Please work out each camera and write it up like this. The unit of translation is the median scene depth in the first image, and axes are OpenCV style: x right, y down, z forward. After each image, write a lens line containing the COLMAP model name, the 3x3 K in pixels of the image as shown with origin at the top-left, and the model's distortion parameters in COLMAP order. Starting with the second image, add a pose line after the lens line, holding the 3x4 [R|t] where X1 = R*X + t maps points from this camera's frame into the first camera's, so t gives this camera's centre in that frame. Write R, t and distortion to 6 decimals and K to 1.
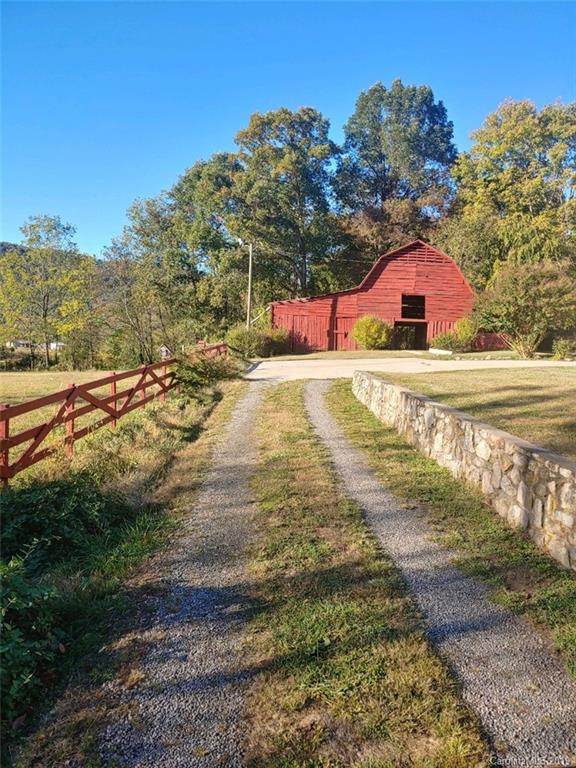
lens RADIAL K [[579.1, 0, 288.0], [0, 579.1, 384.0], [0, 0, 1]] dist [-0.014339, -0.004233]
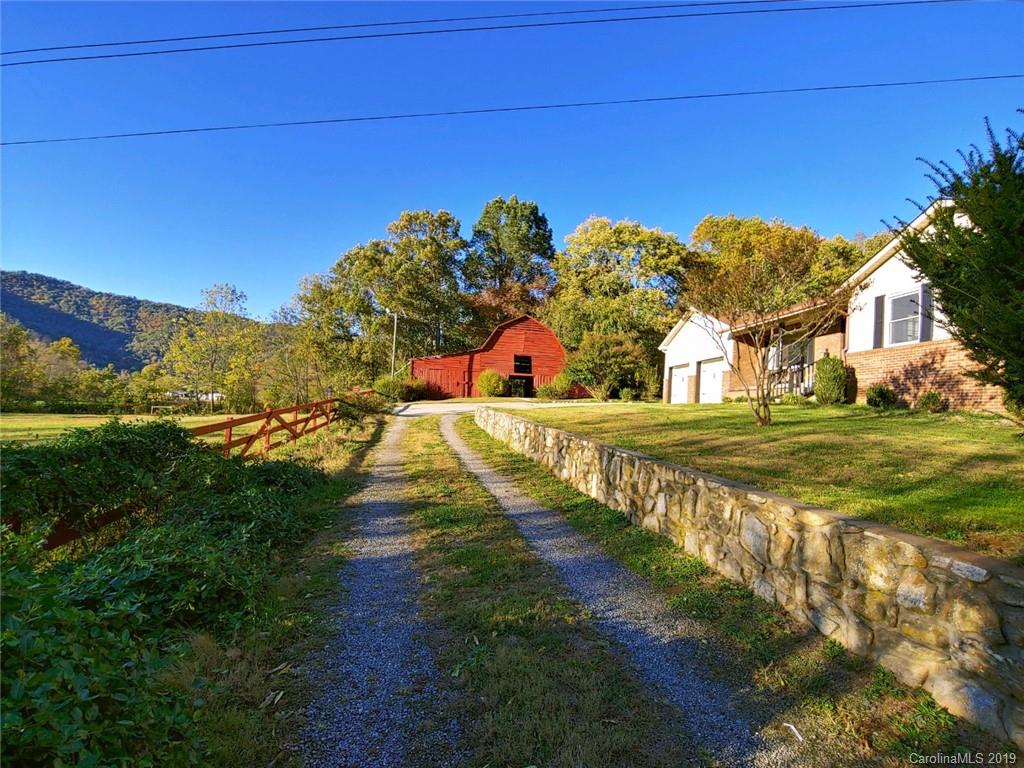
lens RADIAL K [[772.2, 0, 512.6], [0, 772.2, 381.9], [0, 0, 1]] dist [-0.014339, -0.004233]
pose [[0.990619, 0.022333, 0.134818, -0.039480], [-0.002598, 0.989456, -0.144813, 0.156597], [-0.136630, 0.143104, 0.980231, -0.688610]]
